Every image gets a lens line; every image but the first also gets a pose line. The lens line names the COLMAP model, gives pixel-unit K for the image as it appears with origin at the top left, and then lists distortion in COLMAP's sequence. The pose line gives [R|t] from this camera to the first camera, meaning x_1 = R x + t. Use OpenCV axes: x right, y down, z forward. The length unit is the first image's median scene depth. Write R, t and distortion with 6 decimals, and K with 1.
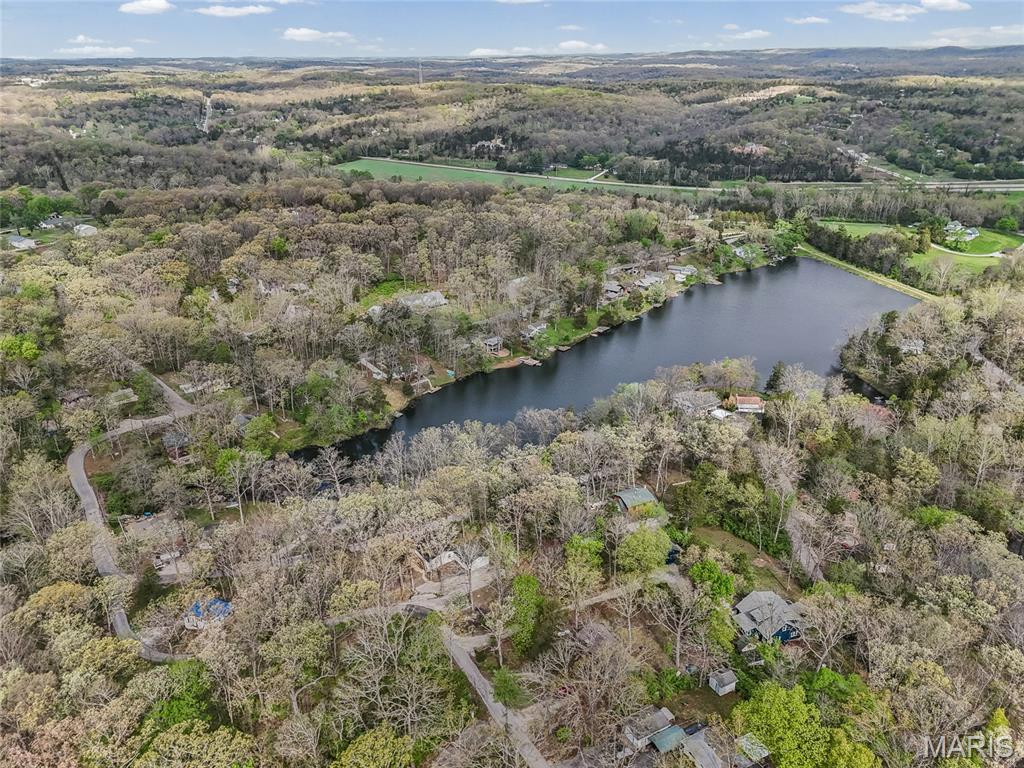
lens RADIAL K [[758.2, 0, 512.0], [0, 758.2, 384.0], [0, 0, 1]] dist [0.077409, -0.071415]
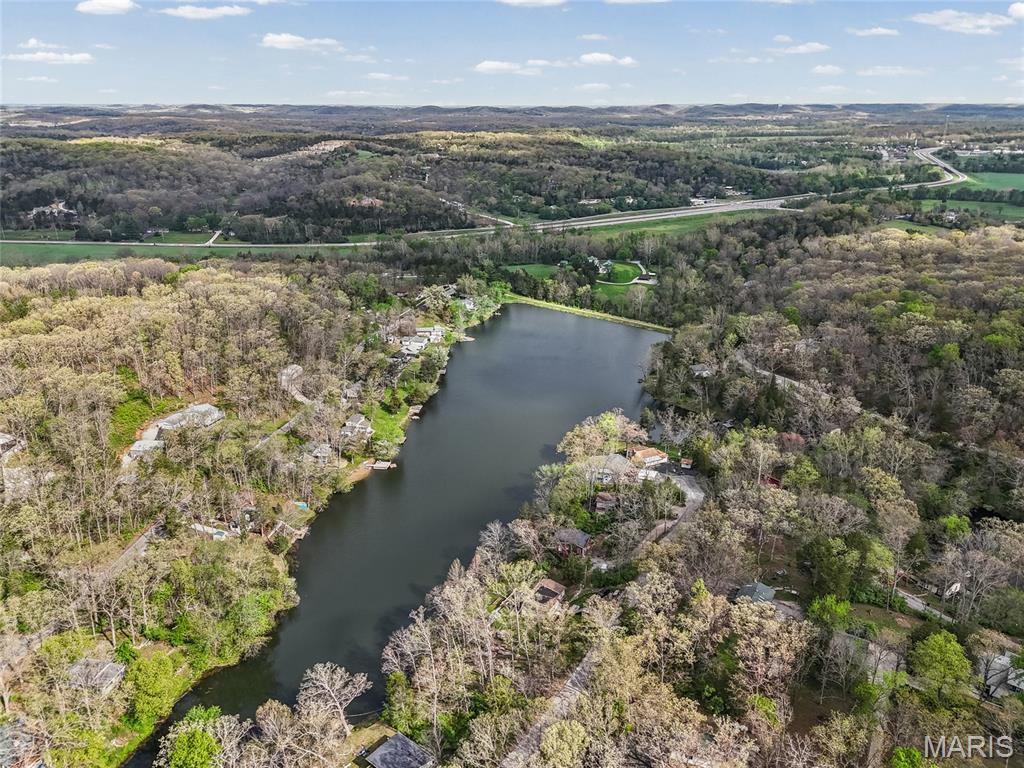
lens RADIAL K [[754.0, 0, 510.9], [0, 754.0, 395.9], [0, 0, 1]] dist [0.081454, -0.073551]
pose [[0.829625, -0.190096, 0.524962, -0.108132], [0.213964, 0.976718, 0.015545, -0.033333], [-0.515695, 0.099427, 0.850984, 0.079448]]
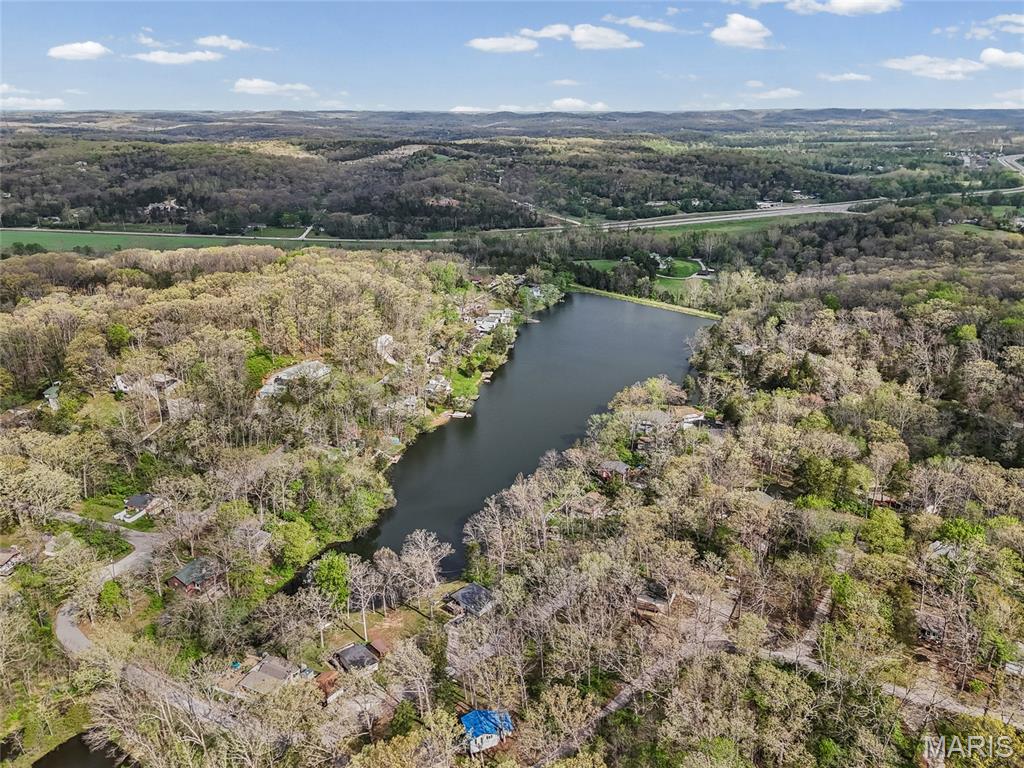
lens RADIAL K [[754.0, 0, 510.9], [0, 754.0, 395.9], [0, 0, 1]] dist [0.081454, -0.073551]
pose [[0.876783, -0.159170, 0.453781, -0.138876], [0.182368, 0.983202, -0.007494, -0.013121], [-0.444966, 0.089326, 0.891082, 0.032228]]
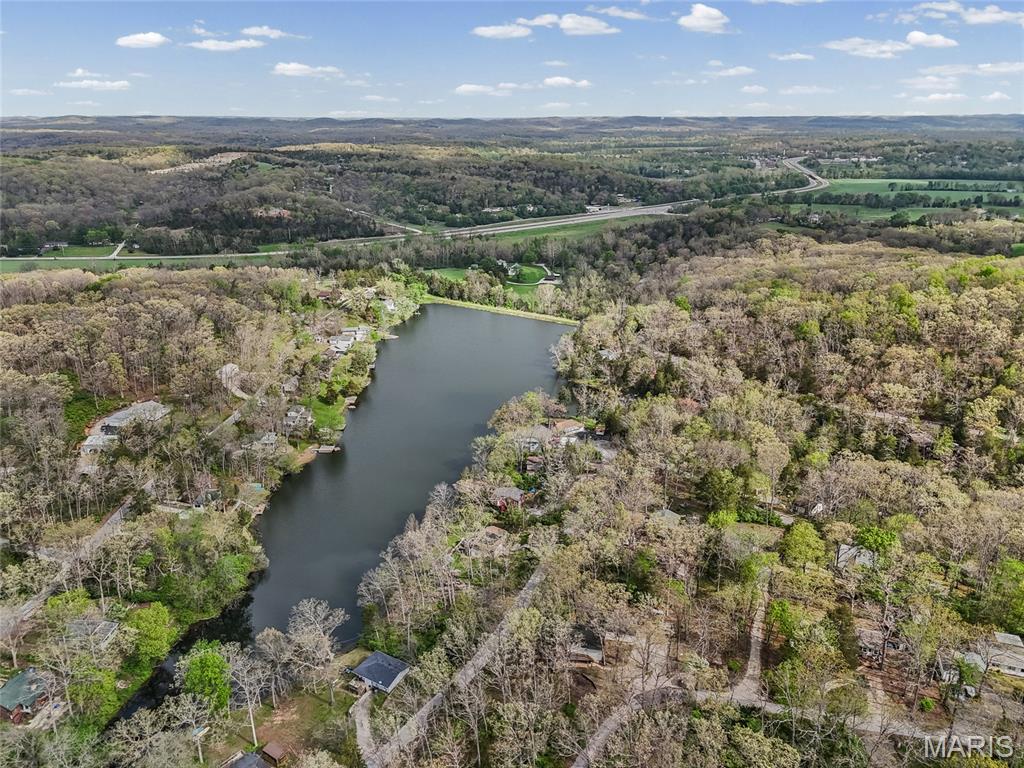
lens RADIAL K [[749.1, 0, 509.4], [0, 749.1, 388.1], [0, 0, 1]] dist [0.079739, -0.069527]
pose [[0.750656, -0.214860, 0.624781, -0.137817], [0.256822, 0.966168, 0.023697, -0.024923], [-0.608735, 0.142669, 0.780441, 0.058422]]
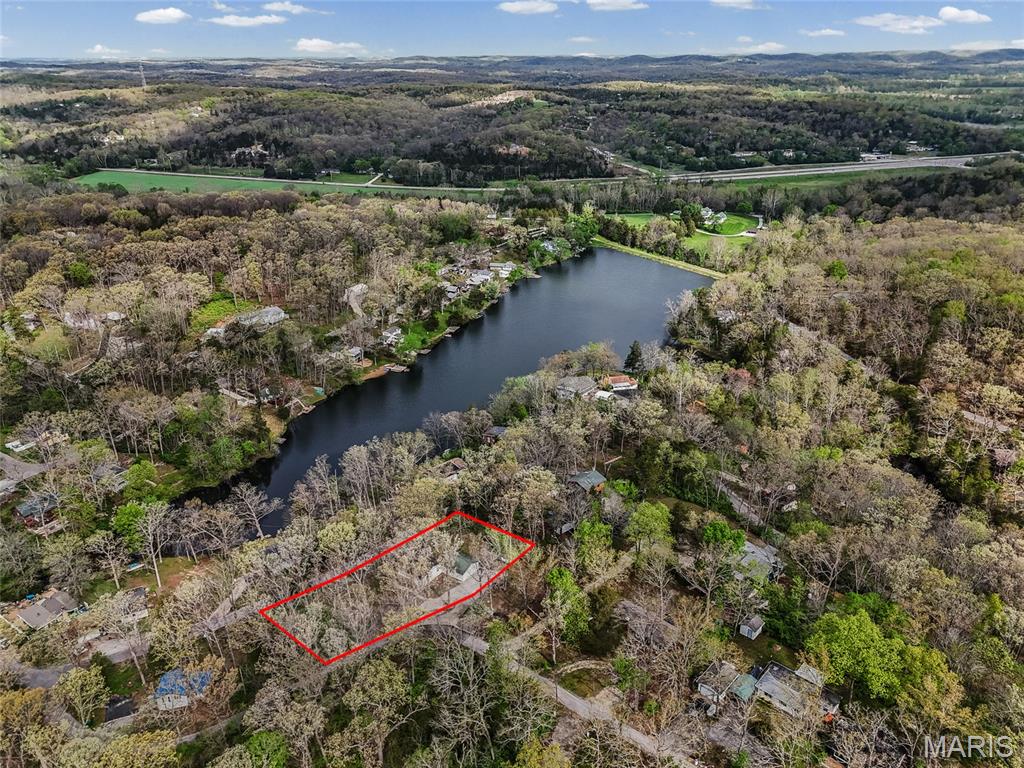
lens RADIAL K [[749.1, 0, 509.4], [0, 749.1, 388.1], [0, 0, 1]] dist [0.079739, -0.069527]
pose [[0.946256, -0.124931, 0.298316, -0.050922], [0.123836, 0.992044, 0.022650, -0.003198], [-0.298772, 0.015510, 0.954198, 0.008807]]
